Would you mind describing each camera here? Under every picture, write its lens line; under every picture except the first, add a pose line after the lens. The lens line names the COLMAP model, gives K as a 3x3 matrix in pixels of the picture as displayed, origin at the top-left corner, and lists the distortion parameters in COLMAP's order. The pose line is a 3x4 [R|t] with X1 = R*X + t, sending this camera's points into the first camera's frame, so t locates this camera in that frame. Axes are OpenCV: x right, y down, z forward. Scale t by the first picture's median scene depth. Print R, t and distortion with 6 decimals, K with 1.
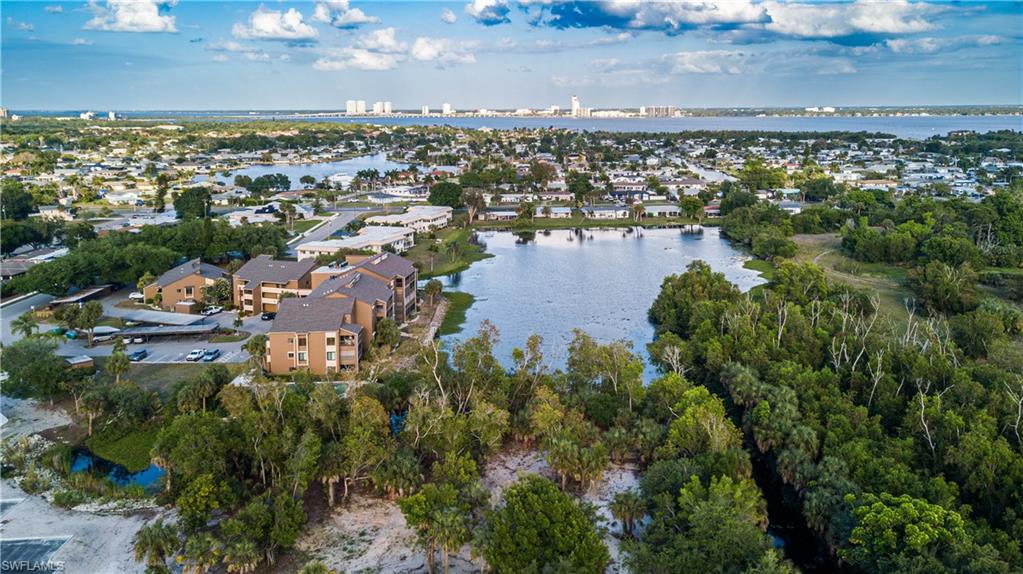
lens RADIAL K [[795.5, 0, 528.0], [0, 795.5, 208.3], [0, 0, 1]] dist [-0.003147, 0.000716]
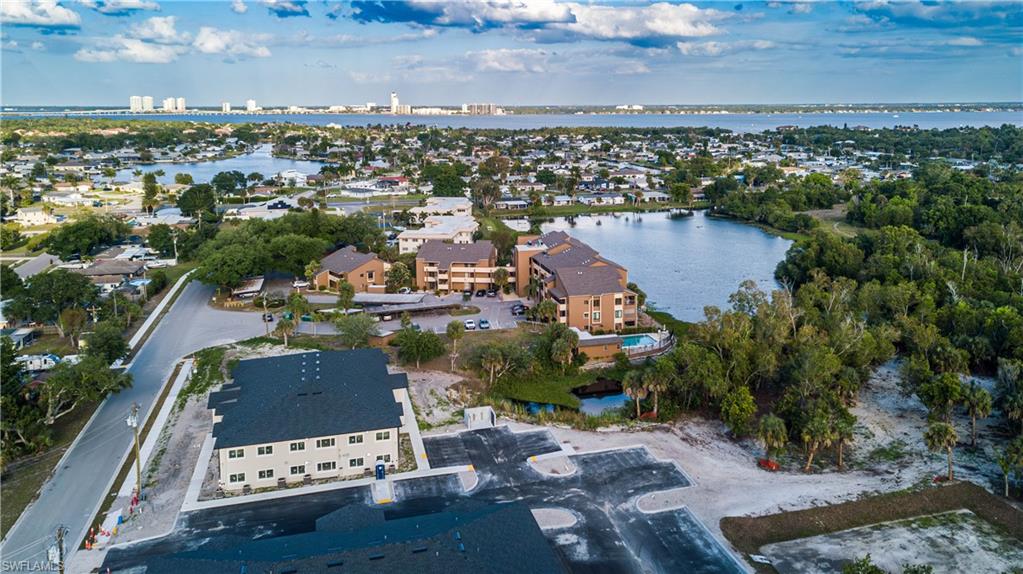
lens RADIAL K [[780.7, 0, 532.5], [0, 780.7, 269.7], [0, 0, 1]] dist [-0.003662, 0.002929]
pose [[0.969654, -0.046262, 0.240066, -0.411763], [0.026451, 0.996022, 0.085096, 0.012207], [-0.243047, -0.076164, 0.967020, -0.050325]]
